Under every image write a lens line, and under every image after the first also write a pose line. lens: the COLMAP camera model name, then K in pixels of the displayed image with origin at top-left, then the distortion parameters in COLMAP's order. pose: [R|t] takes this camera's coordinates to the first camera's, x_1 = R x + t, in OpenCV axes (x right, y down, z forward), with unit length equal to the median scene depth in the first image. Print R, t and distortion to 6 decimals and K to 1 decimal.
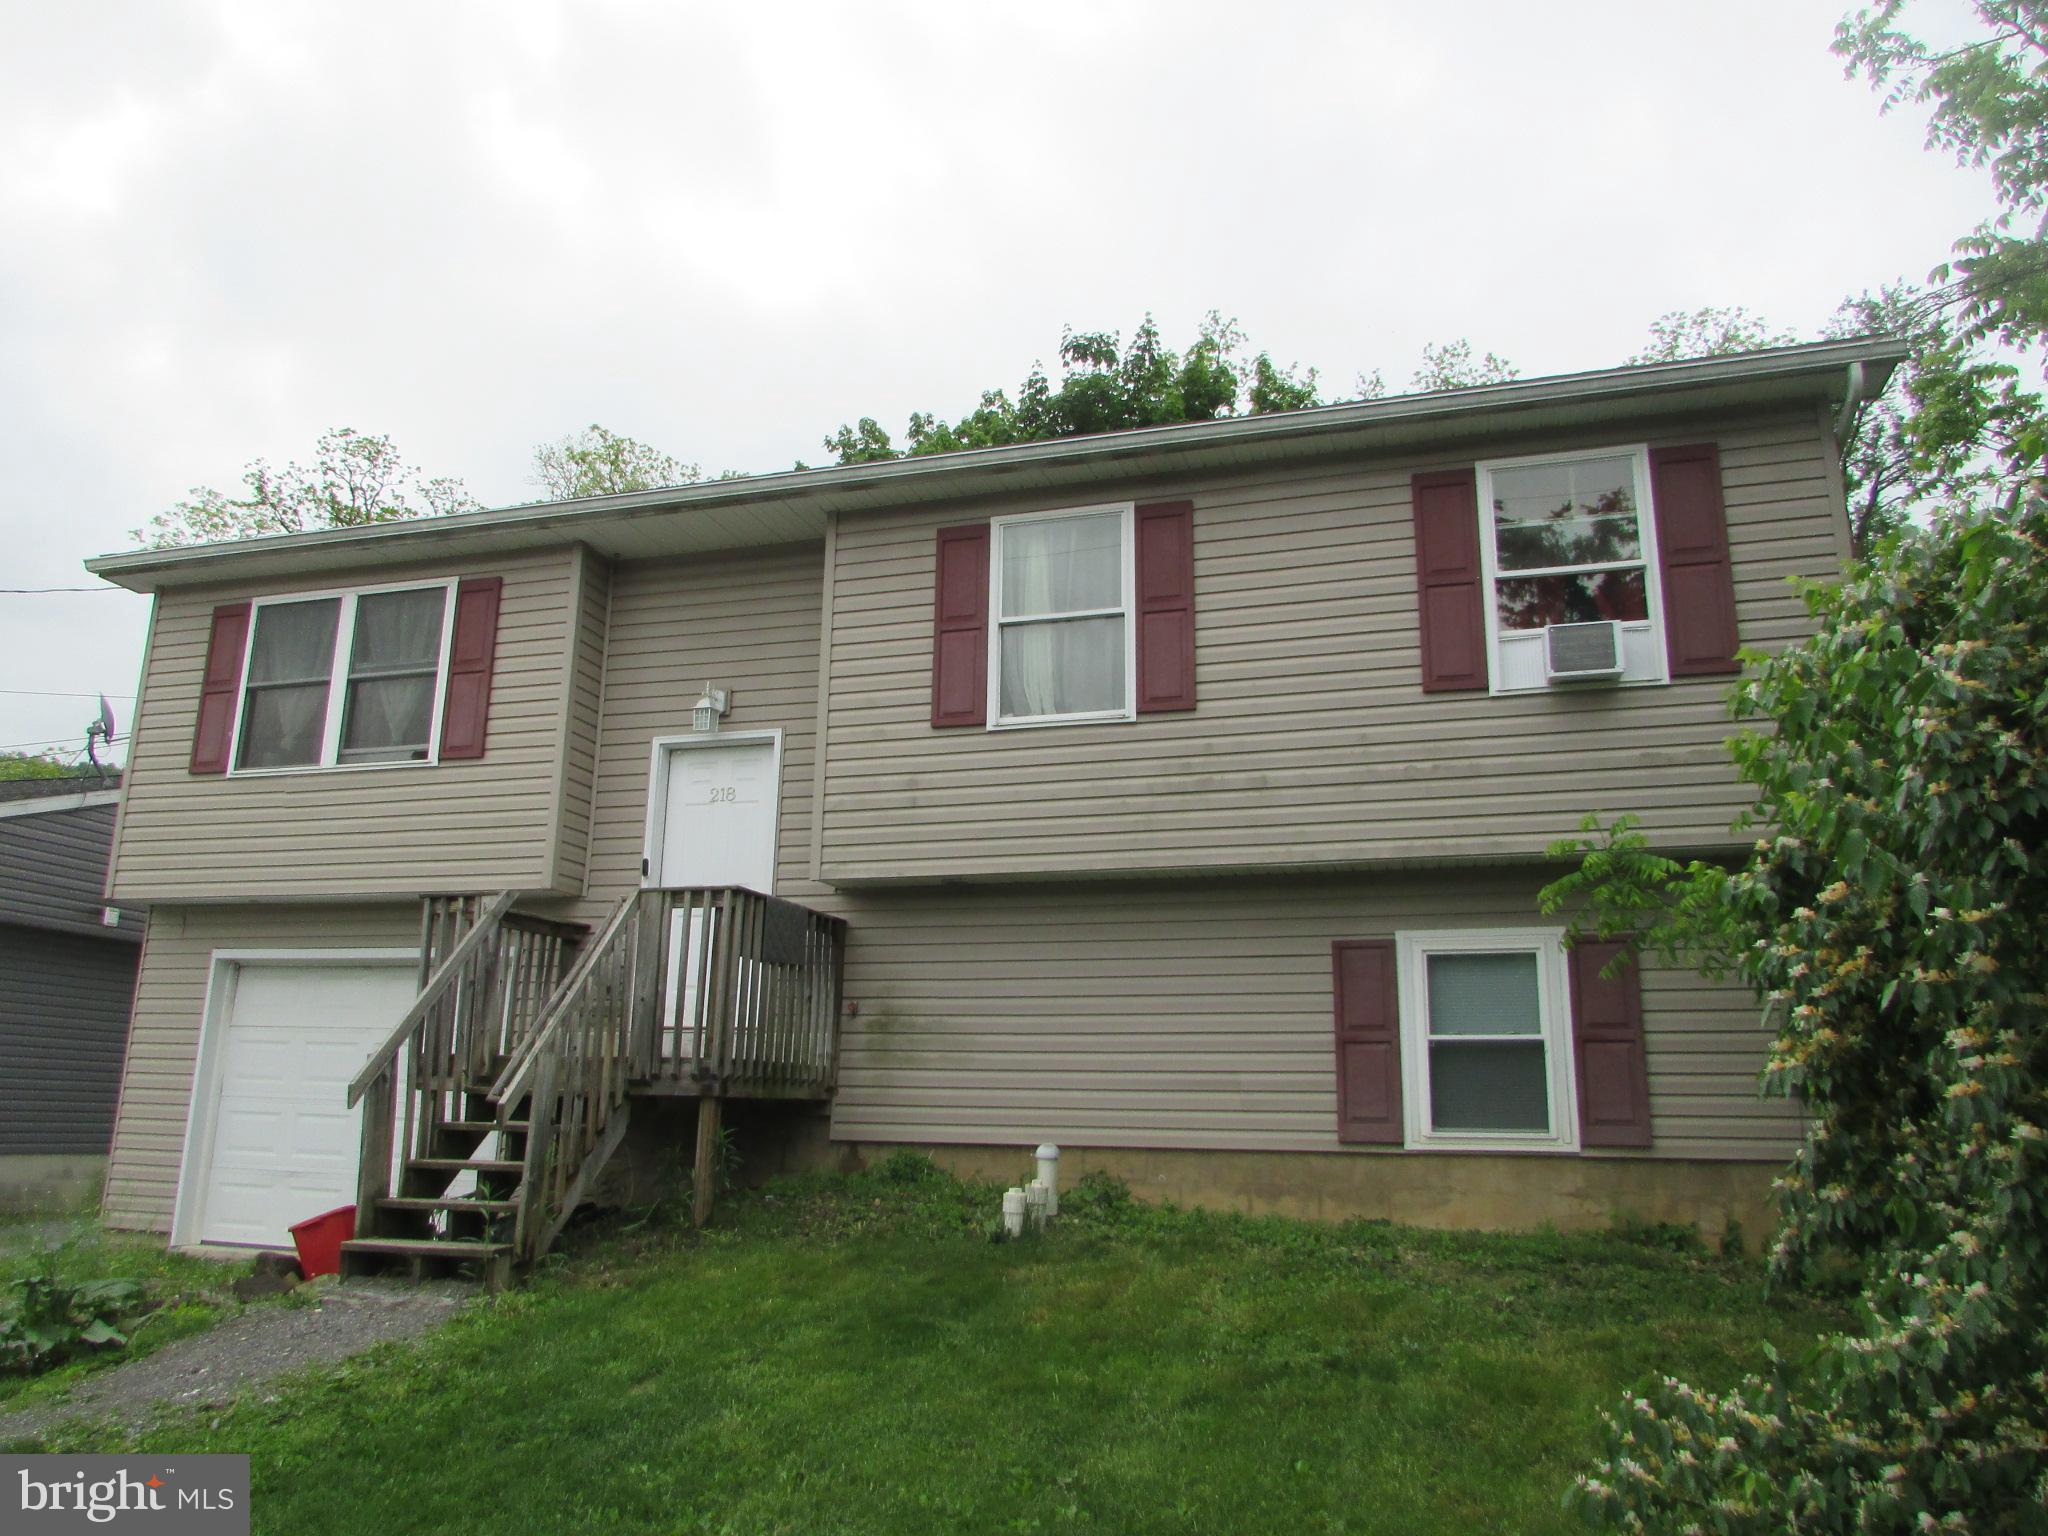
lens RADIAL K [[1491.3, 0, 1024.0], [0, 1491.3, 768.0], [0, 0, 1]] dist [-0.044029, 0.001344]
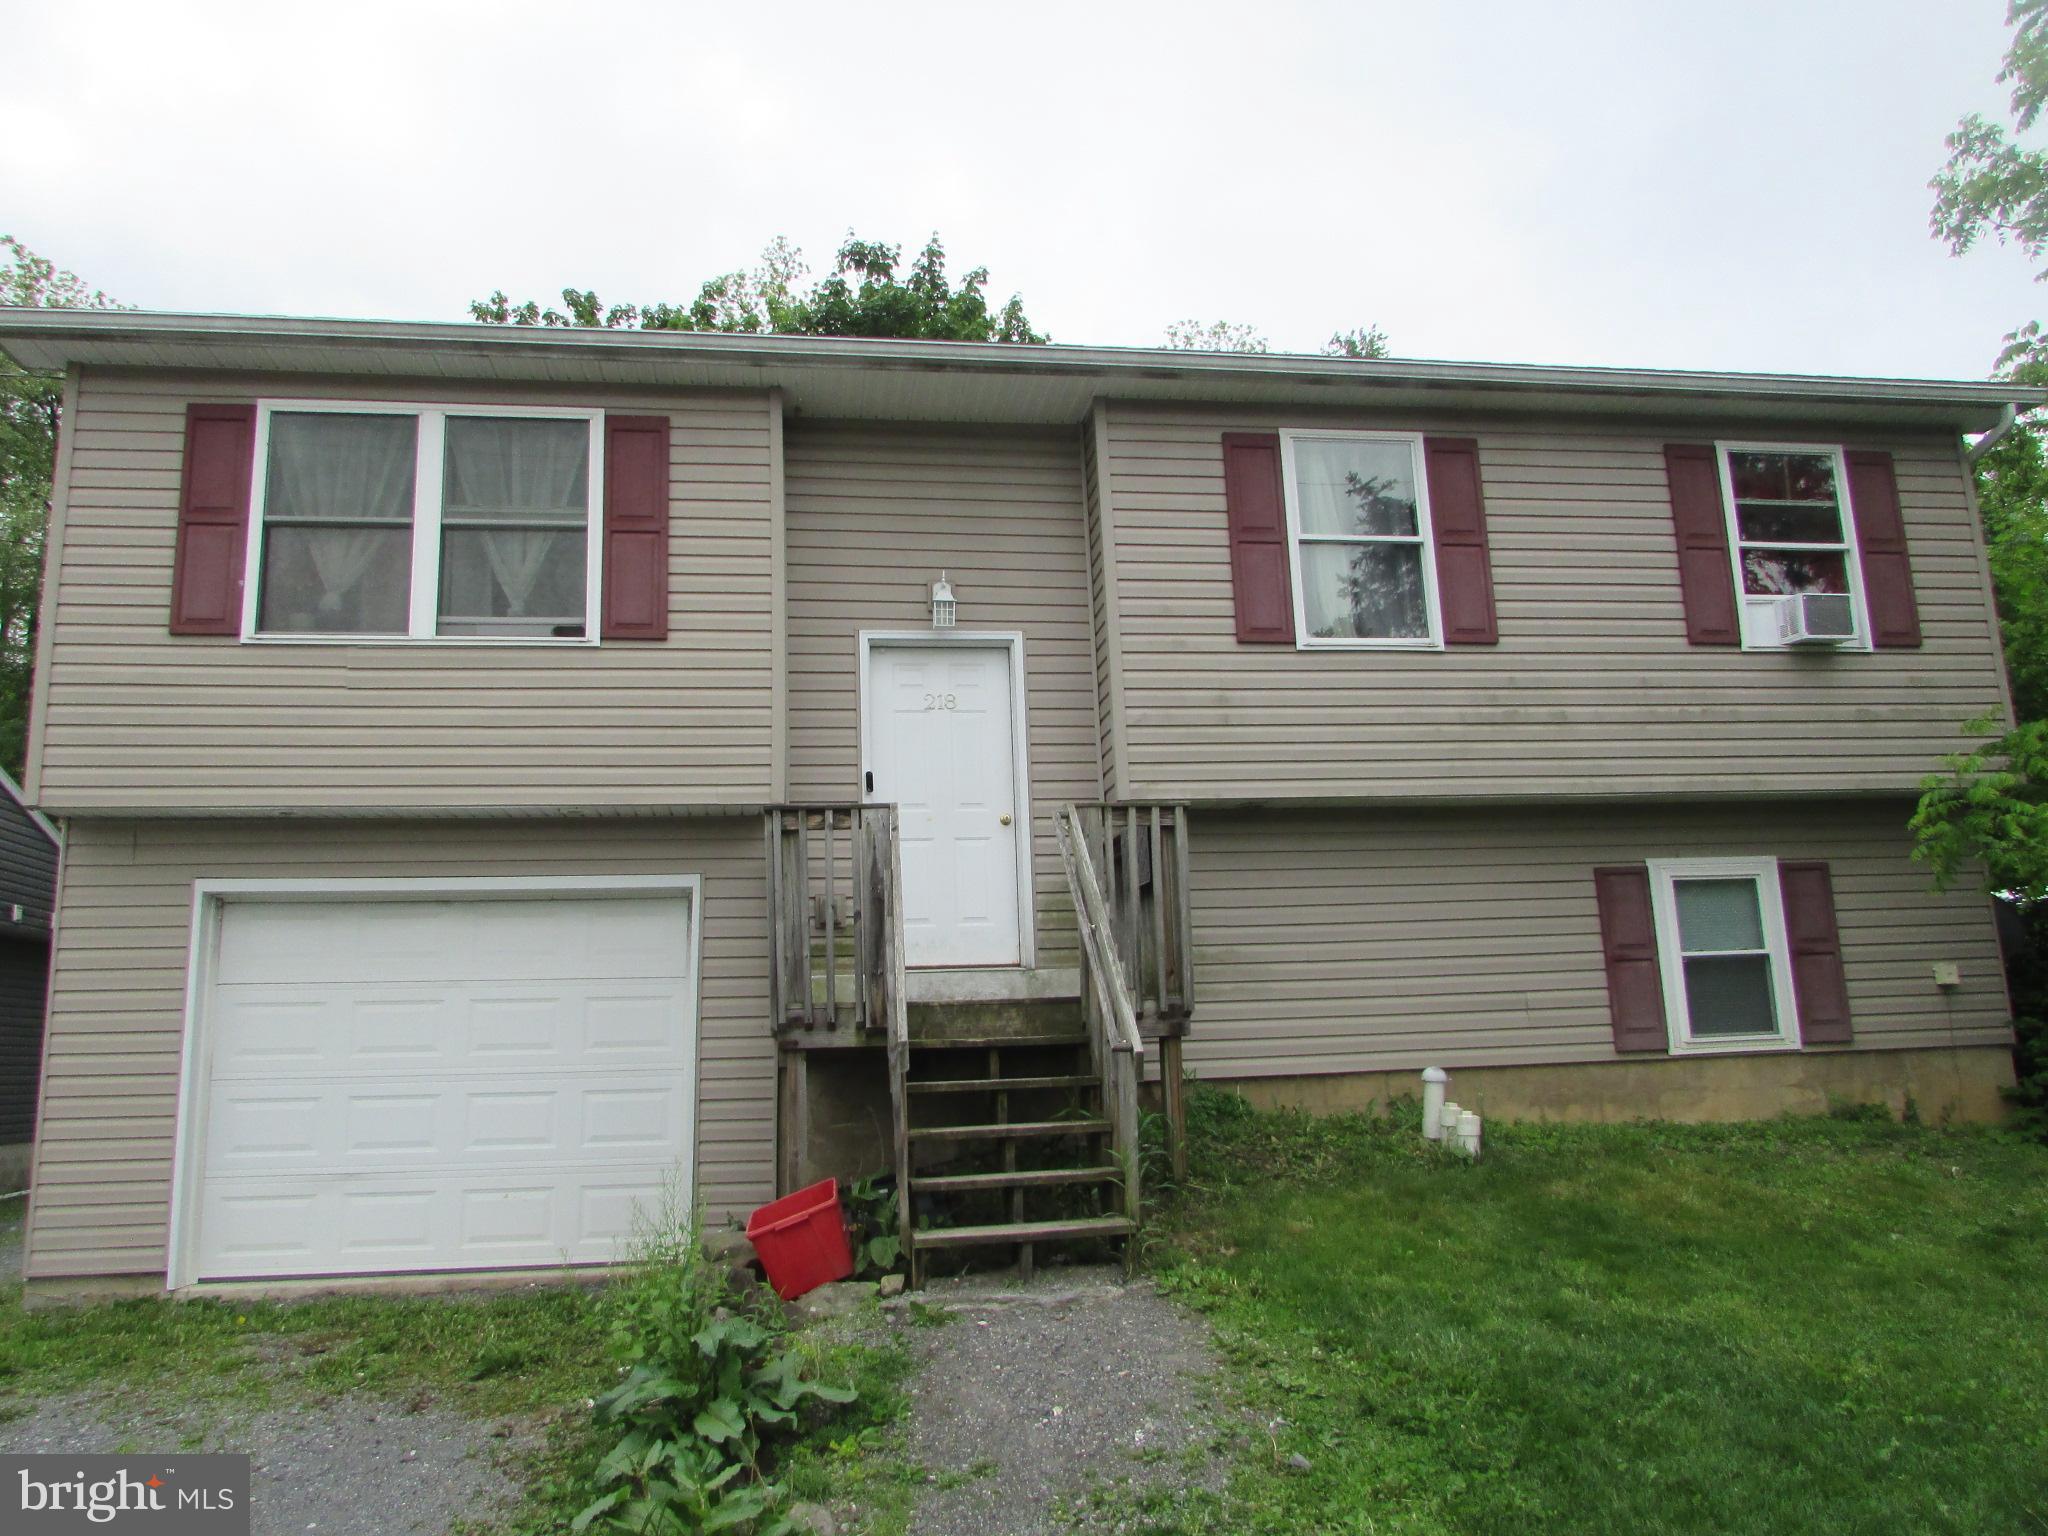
lens RADIAL K [[1526.9, 0, 1024.0], [0, 1526.9, 768.0], [0, 0, 1]] dist [-0.043808, 0.000474]
pose [[0.895173, 0.034356, 0.444392, -0.623067], [-0.050801, 0.998392, 0.025146, 0.035570], [-0.442814, -0.045085, 0.895479, 0.192080]]
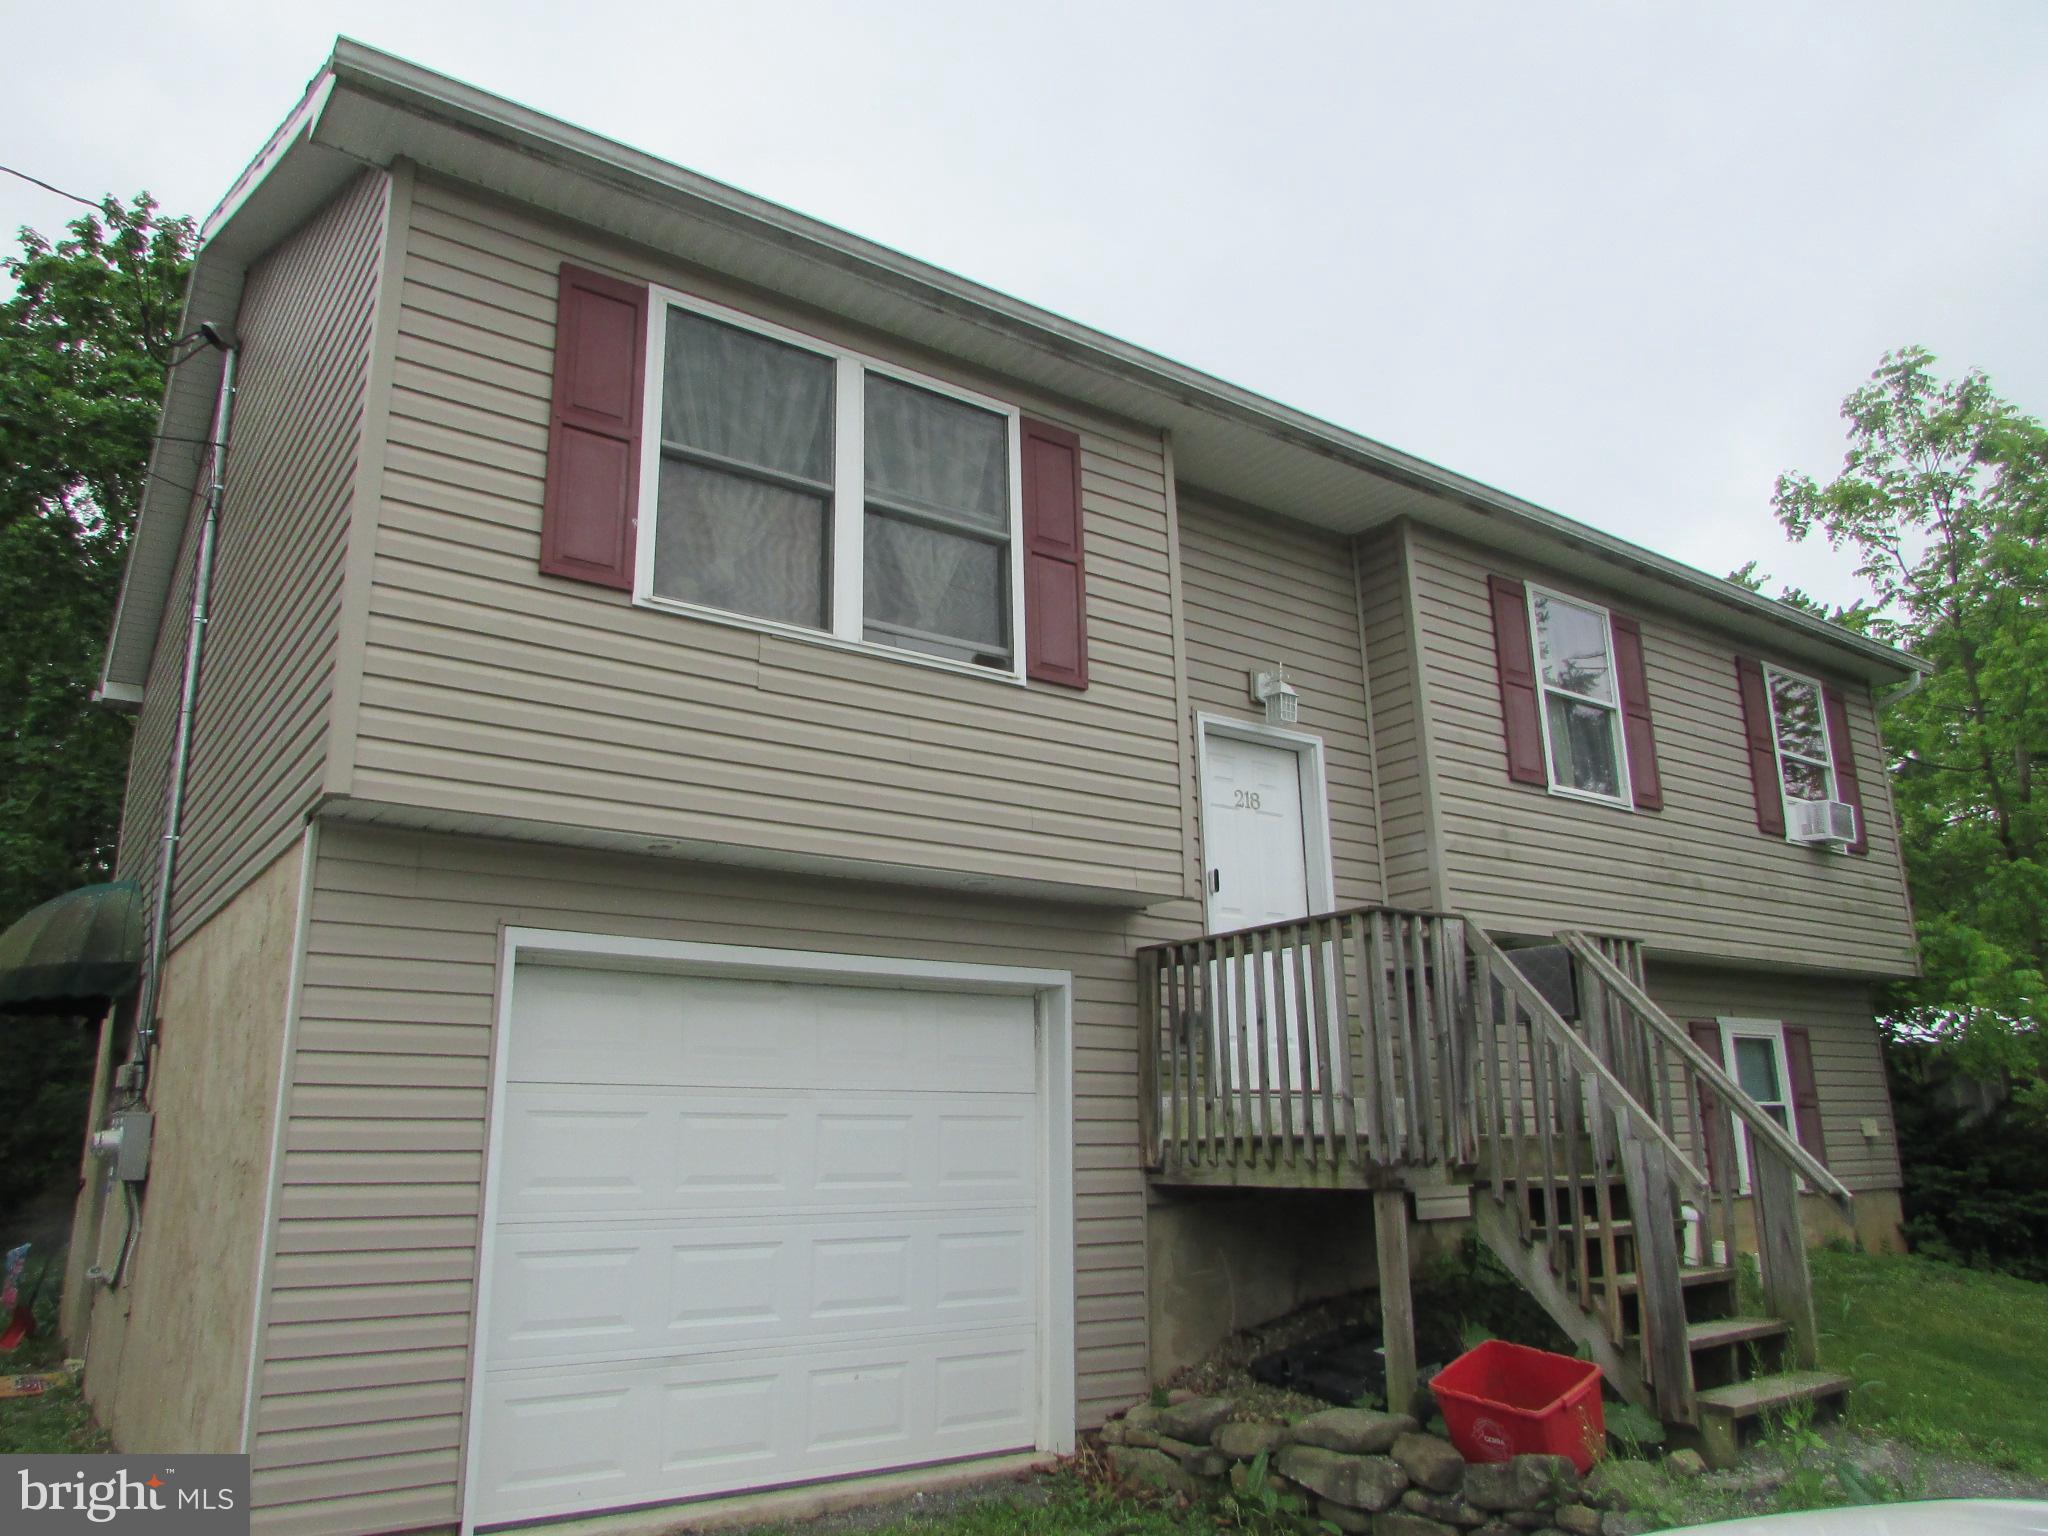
lens RADIAL K [[1491.3, 0, 1024.0], [0, 1491.3, 768.0], [0, 0, 1]] dist [-0.044029, 0.001344]
pose [[0.596672, 0.175320, 0.783100, -1.022321], [-0.155898, 0.982576, -0.101195, 0.113348], [-0.787197, -0.061704, 0.613607, 0.672592]]
